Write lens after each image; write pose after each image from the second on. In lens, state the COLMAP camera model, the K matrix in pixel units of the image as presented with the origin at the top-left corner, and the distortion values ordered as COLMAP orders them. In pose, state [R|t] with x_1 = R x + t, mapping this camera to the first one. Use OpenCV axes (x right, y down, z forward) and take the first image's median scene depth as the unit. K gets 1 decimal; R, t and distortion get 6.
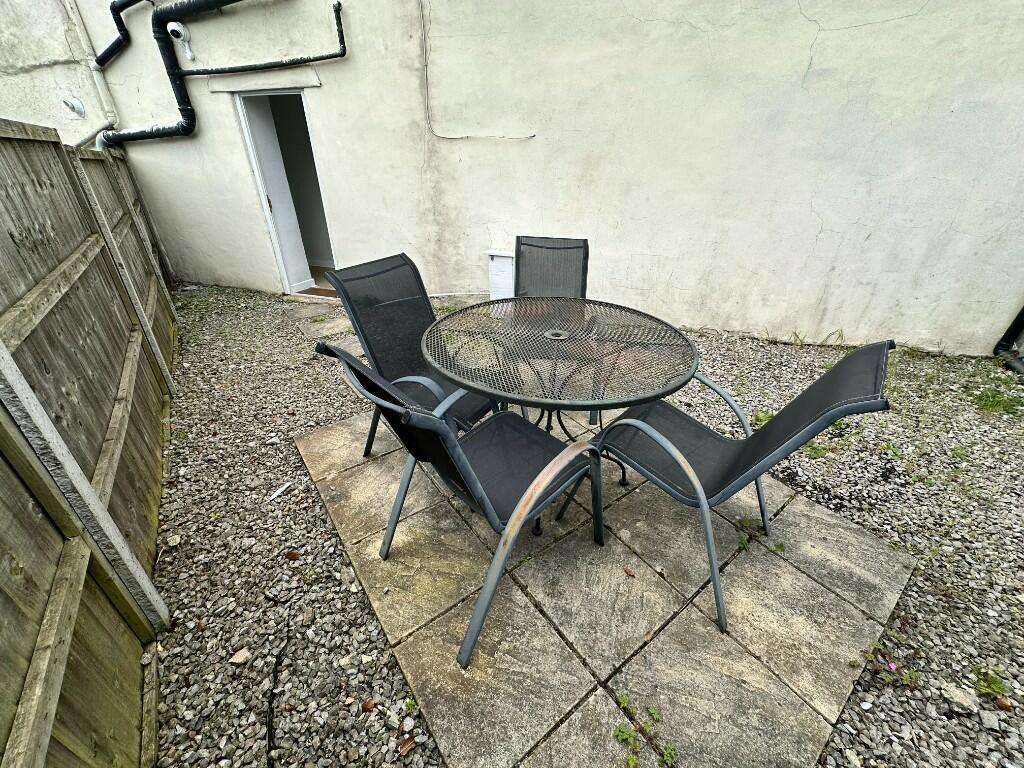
lens RADIAL K [[407.3, 0, 511.0], [0, 407.3, 384.1], [0, 0, 1]] dist [0.001465, -0.000194]
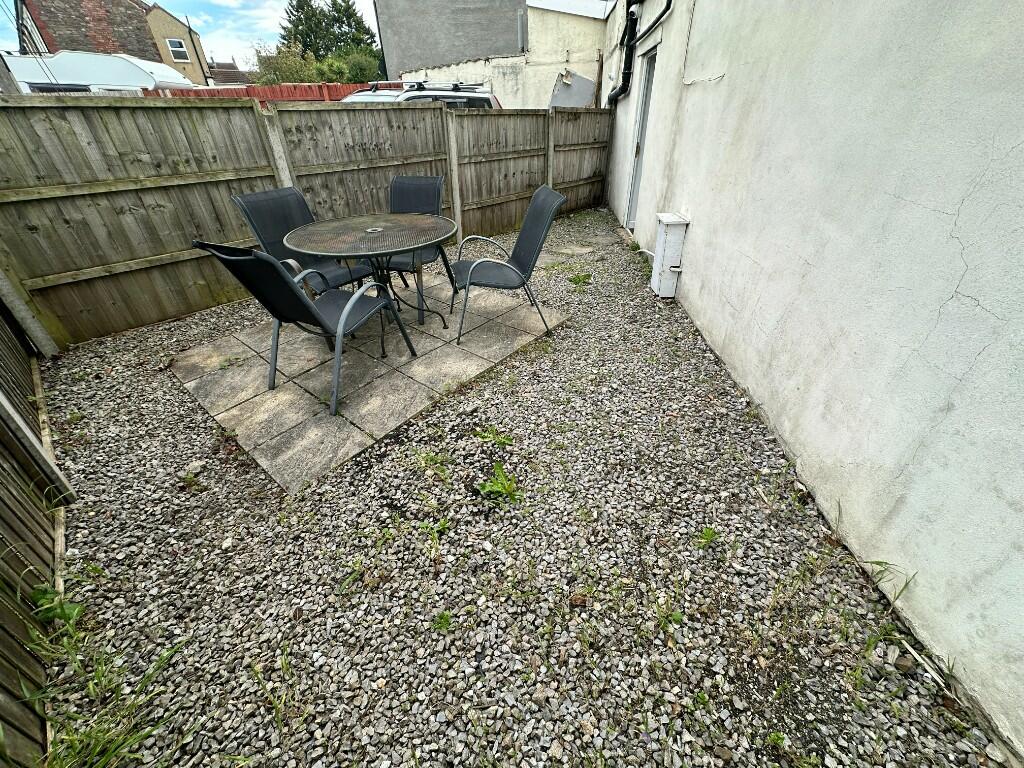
lens RADIAL K [[407.3, 0, 511.0], [0, 407.3, 384.1], [0, 0, 1]] dist [0.001465, -0.000194]
pose [[0.226667, 0.523192, -0.821518, 1.878304], [-0.452843, 0.803370, 0.386690, -0.502321], [0.862297, 0.284369, 0.419021, 0.968748]]
